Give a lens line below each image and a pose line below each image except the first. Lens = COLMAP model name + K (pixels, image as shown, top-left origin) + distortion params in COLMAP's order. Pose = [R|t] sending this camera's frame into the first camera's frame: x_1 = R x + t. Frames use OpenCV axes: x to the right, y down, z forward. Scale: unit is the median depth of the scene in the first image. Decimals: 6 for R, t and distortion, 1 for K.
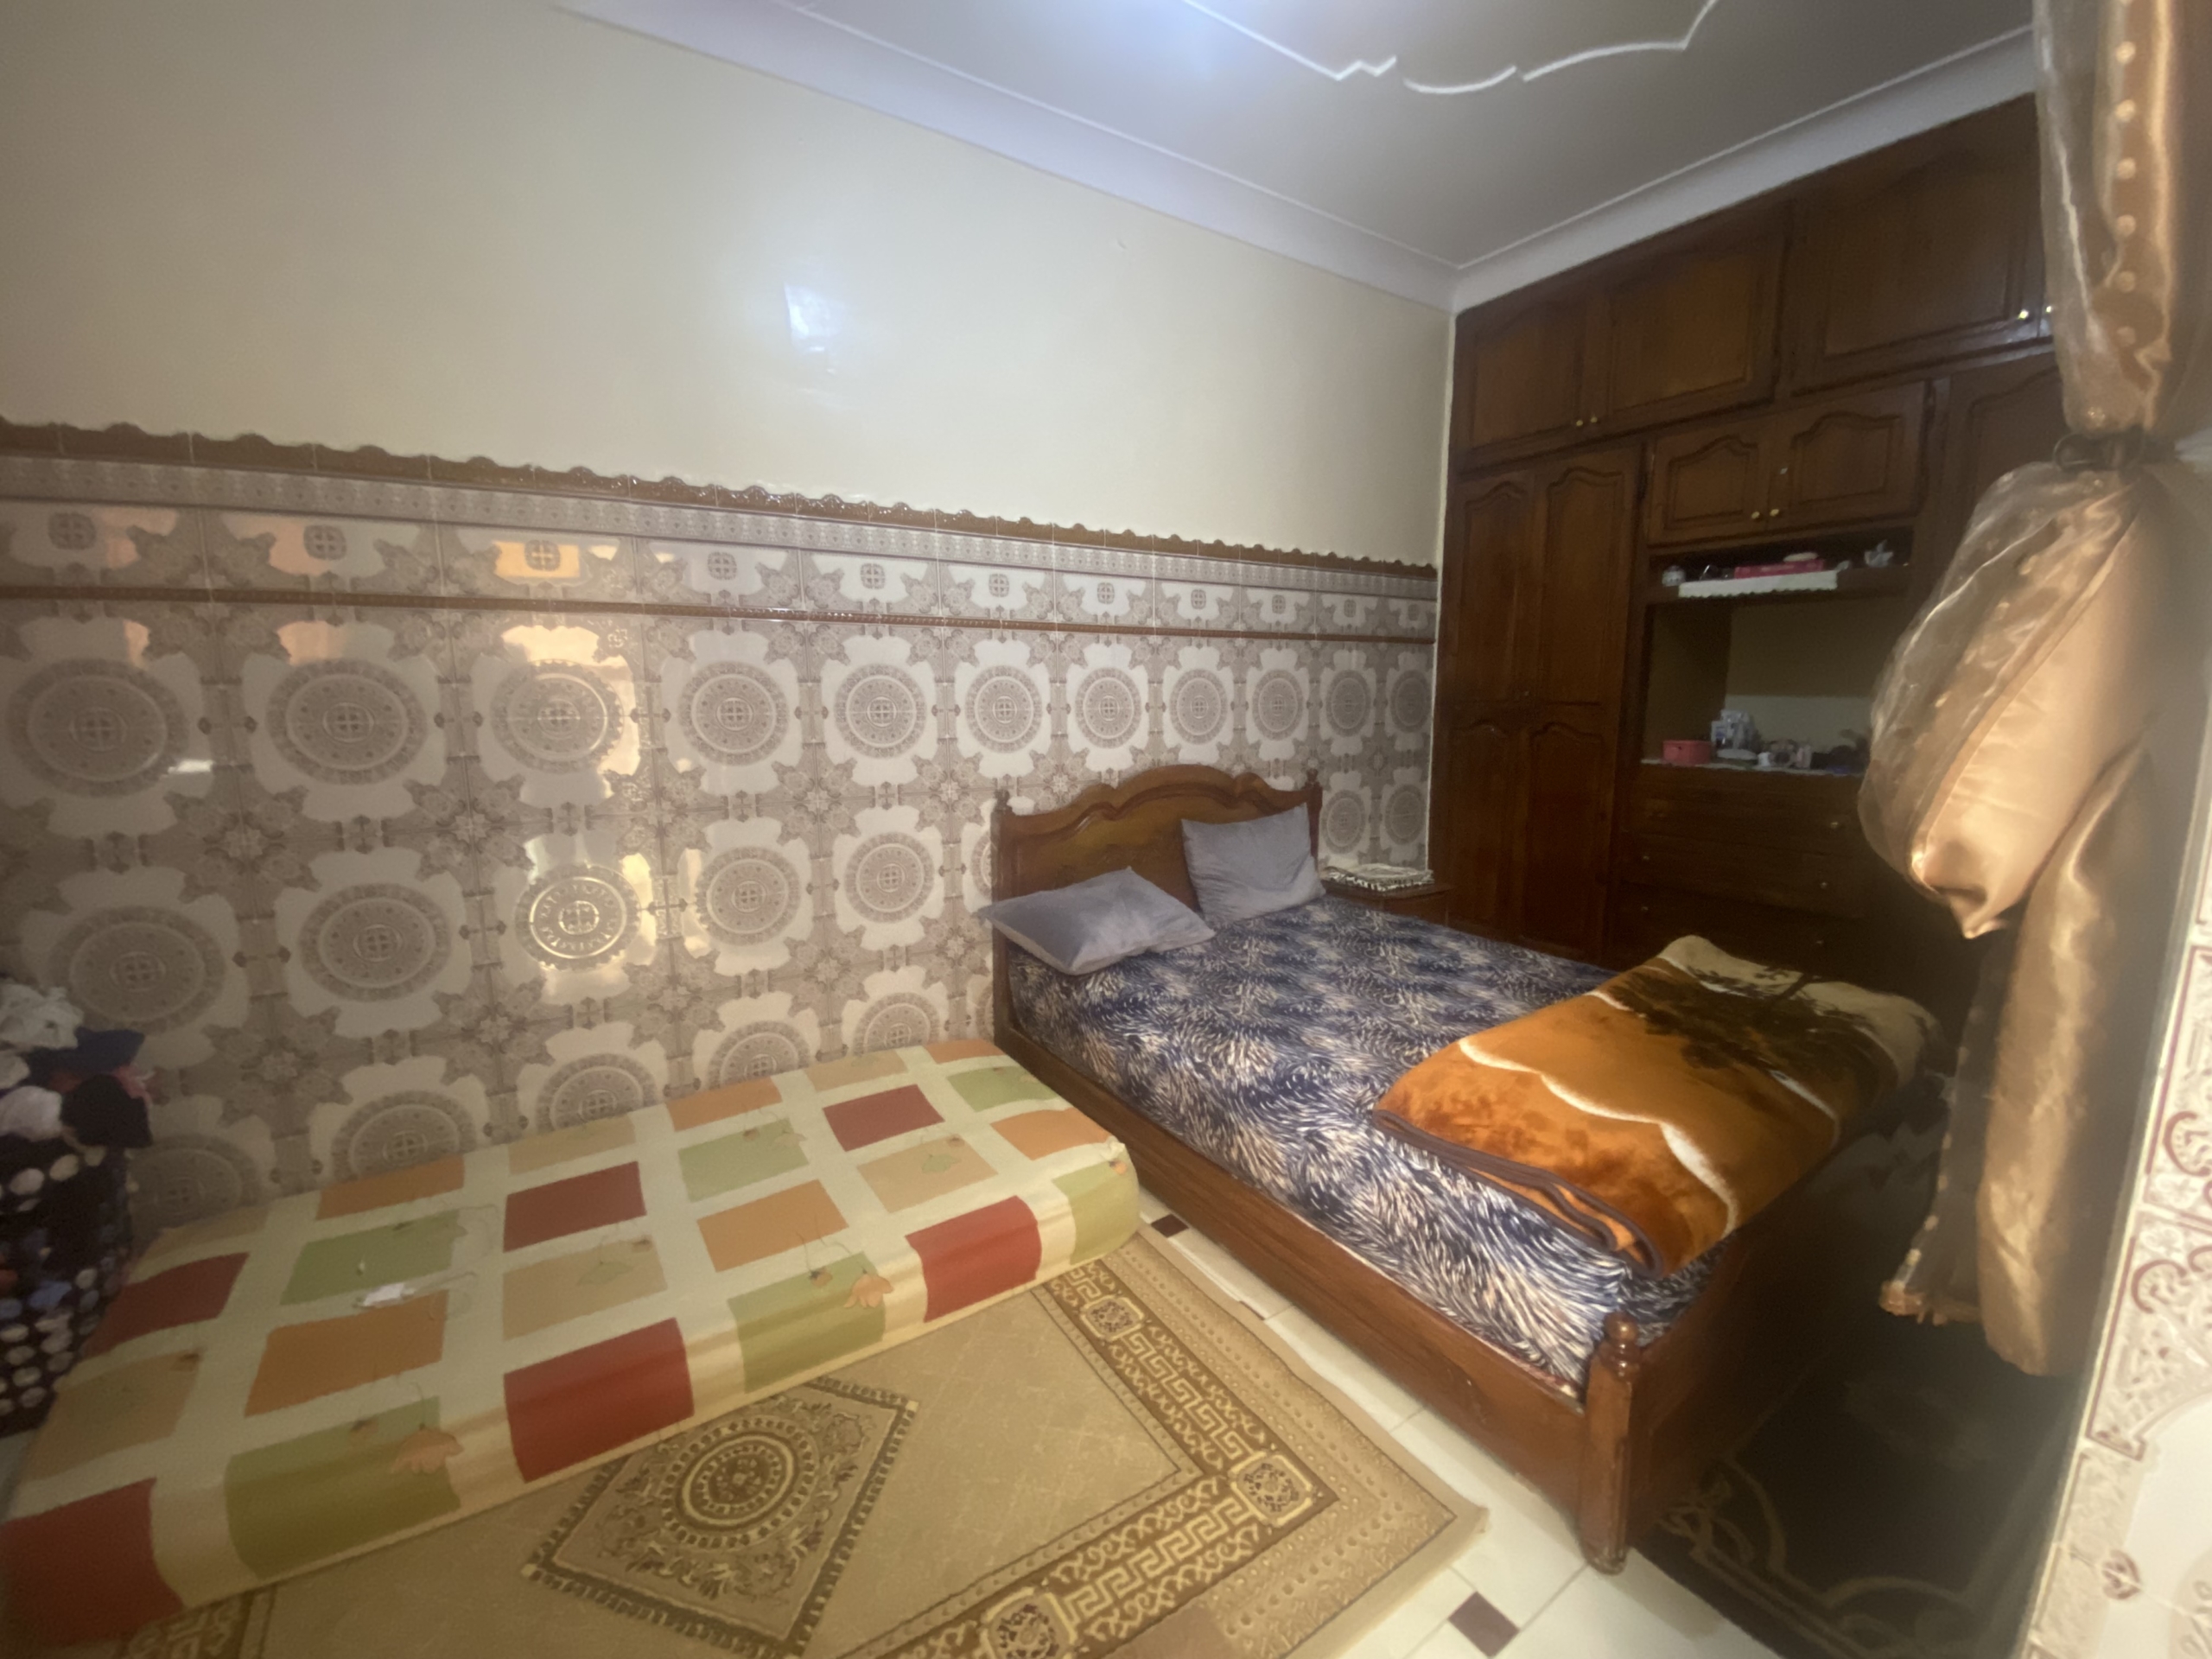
lens RADIAL K [[905.5, 0, 1102.4], [0, 905.5, 822.5], [0, 0, 1]] dist [0.077725, -0.039373]
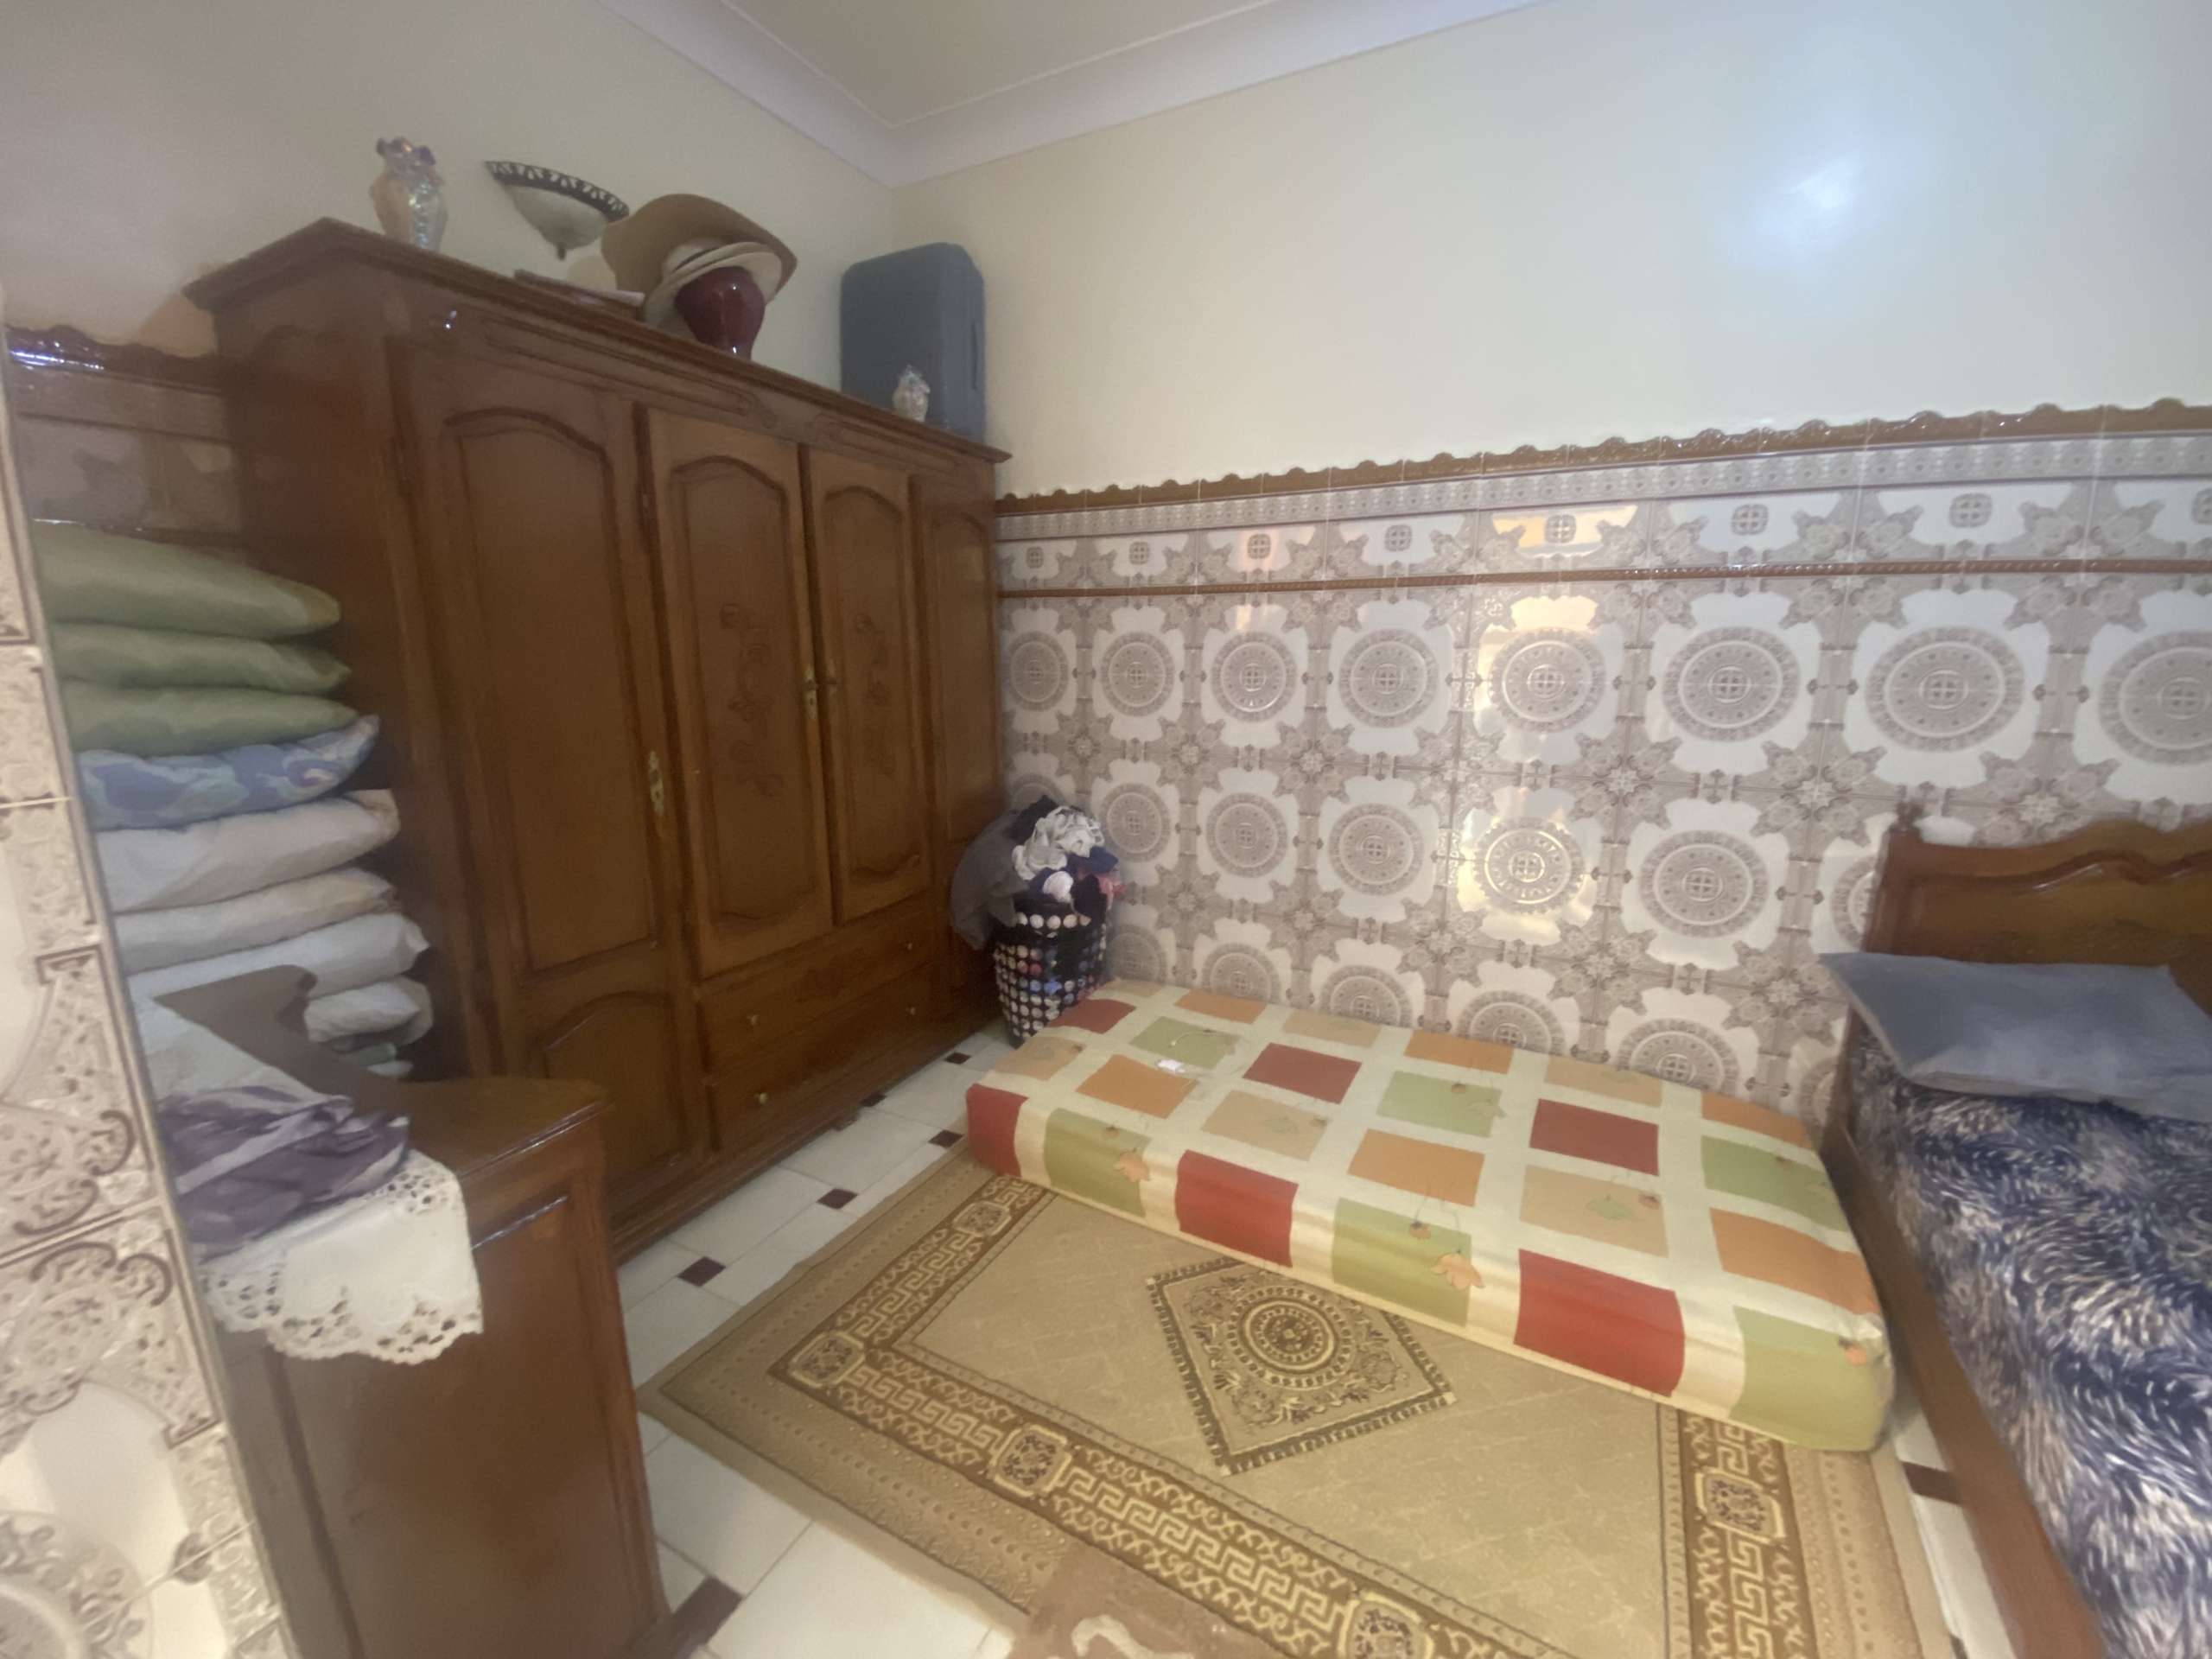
lens RADIAL K [[893.5, 0, 1106.0], [0, 893.5, 829.5], [0, 0, 1]] dist [0.013147, -0.017137]
pose [[0.495524, 0.188390, -0.847918, 0.264141], [-0.144521, 0.980471, 0.133382, -0.028757], [0.856487, 0.056448, 0.513073, 0.150662]]
